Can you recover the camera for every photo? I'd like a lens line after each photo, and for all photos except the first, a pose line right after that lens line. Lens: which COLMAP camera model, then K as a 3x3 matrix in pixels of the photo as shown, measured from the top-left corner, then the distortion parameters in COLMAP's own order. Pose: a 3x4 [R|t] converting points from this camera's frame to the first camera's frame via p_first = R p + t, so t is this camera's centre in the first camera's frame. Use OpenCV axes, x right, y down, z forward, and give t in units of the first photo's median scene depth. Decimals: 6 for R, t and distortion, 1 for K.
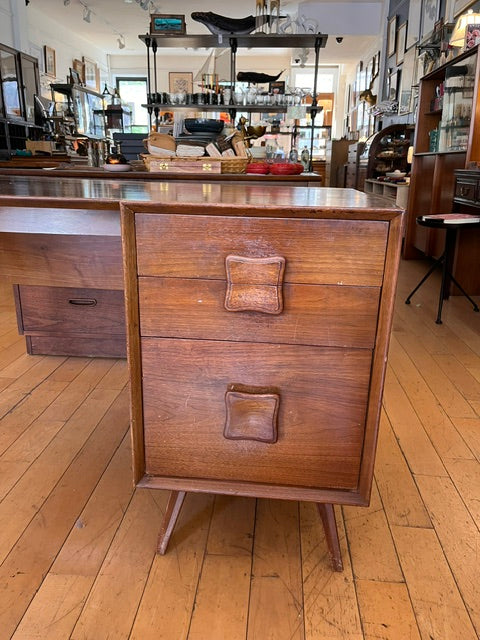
lens RADIAL K [[486.4, 0, 239.3], [0, 486.4, 321.7], [0, 0, 1]] dist [0.060441, -0.103981]
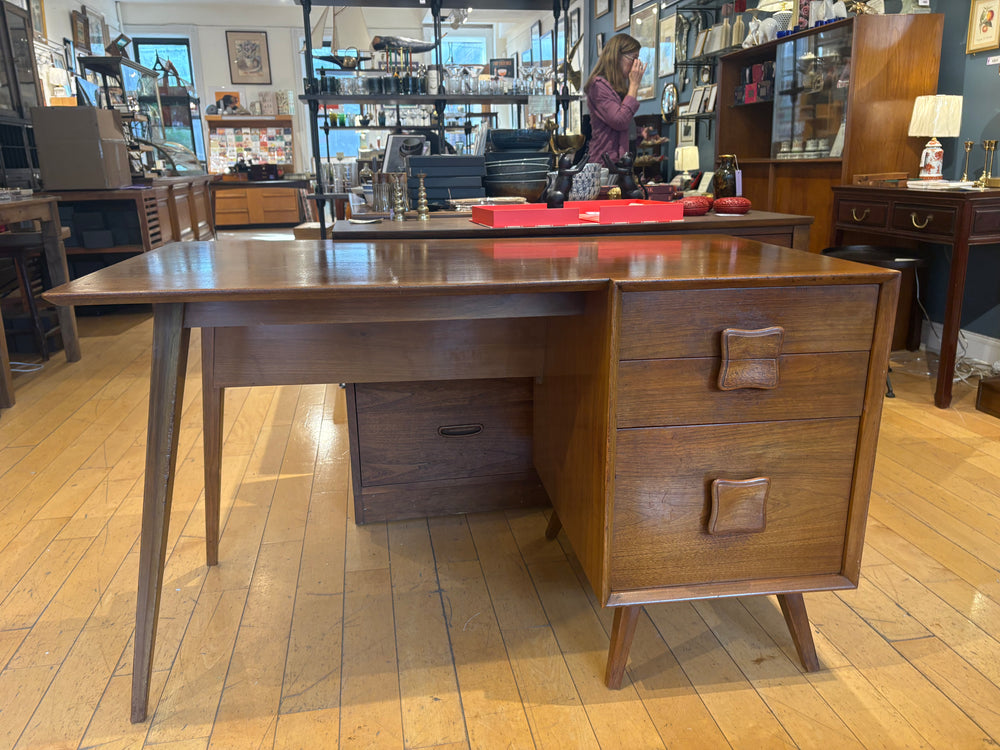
lens RADIAL K [[767.7, 0, 496.7], [0, 767.7, 395.6], [0, 0, 1]] dist [0.010342, -0.000248]
pose [[0.973506, -0.093886, 0.208497, -0.295395], [0.097410, 0.995222, -0.006673, -0.017604], [-0.206875, 0.026806, 0.978000, -0.128632]]
